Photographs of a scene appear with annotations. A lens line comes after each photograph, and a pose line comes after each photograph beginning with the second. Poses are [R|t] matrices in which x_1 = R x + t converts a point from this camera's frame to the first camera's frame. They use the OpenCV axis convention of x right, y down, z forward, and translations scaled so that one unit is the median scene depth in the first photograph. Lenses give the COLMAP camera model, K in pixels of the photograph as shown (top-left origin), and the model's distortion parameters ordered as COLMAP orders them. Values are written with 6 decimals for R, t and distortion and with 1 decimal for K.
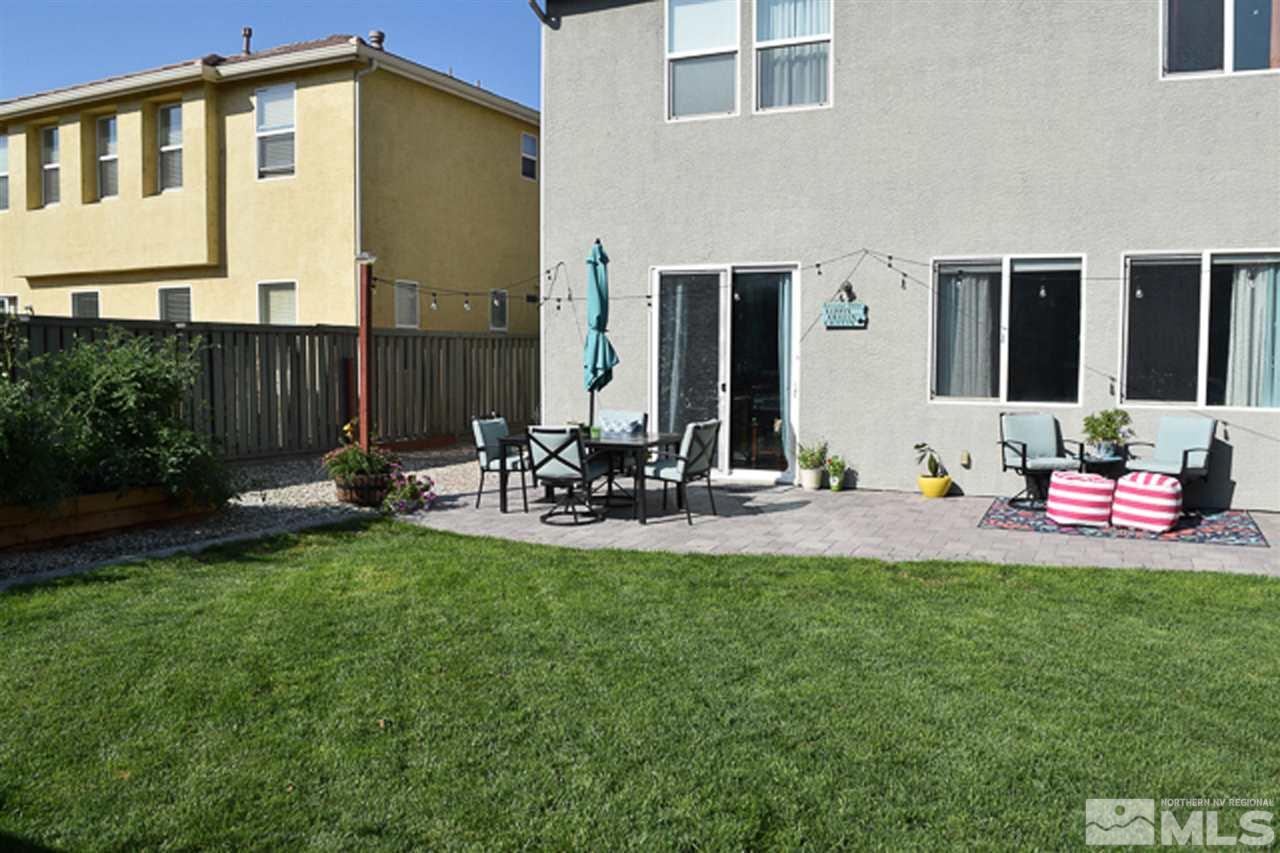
lens RADIAL K [[990.9, 0, 640.0], [0, 990.9, 426.5], [0, 0, 1]] dist [-0.102132, 0.023967]
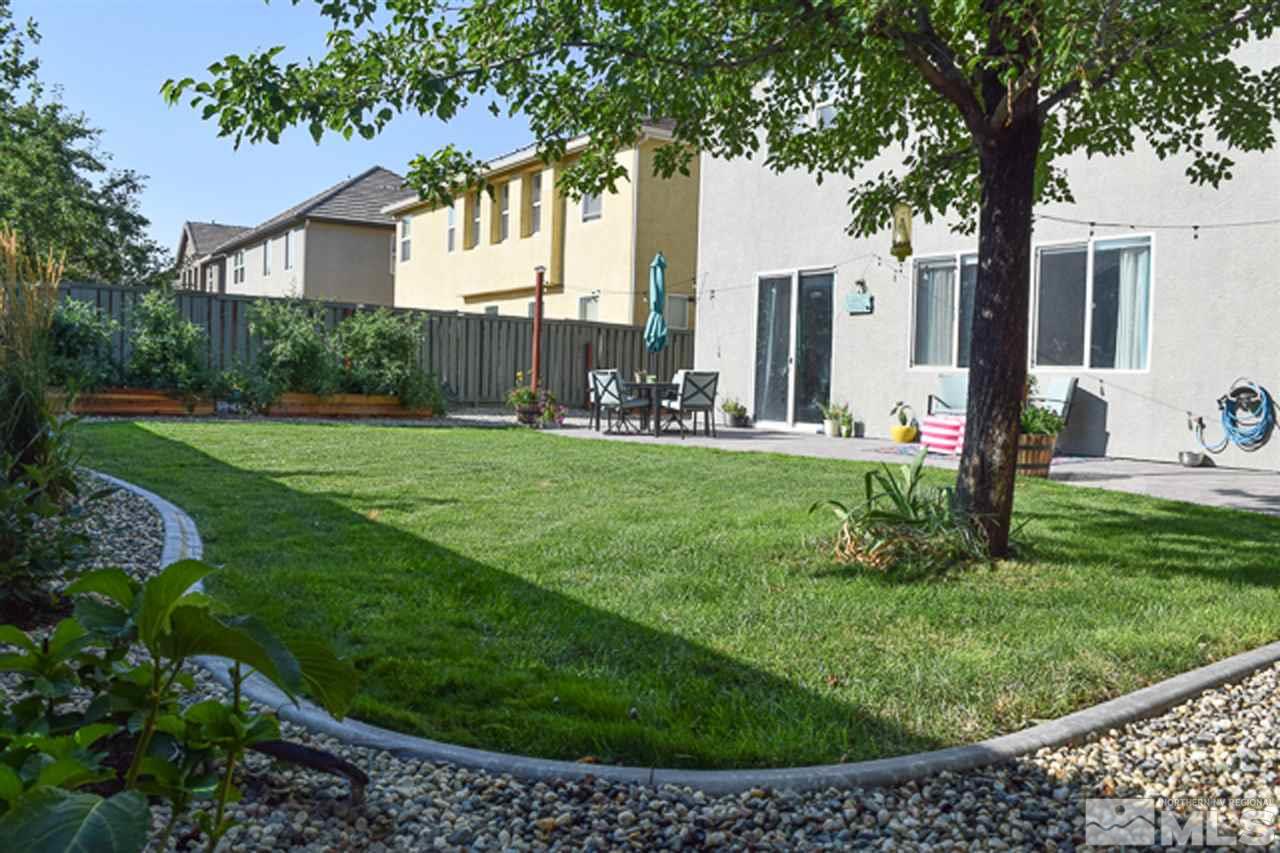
lens RADIAL K [[990.9, 0, 640.0], [0, 990.9, 426.5], [0, 0, 1]] dist [-0.102132, 0.023967]
pose [[0.861578, 0.046977, -0.505446, 0.620914], [-0.067313, 0.997489, -0.022032, 0.097682], [0.503142, 0.053006, 0.862577, -0.264083]]
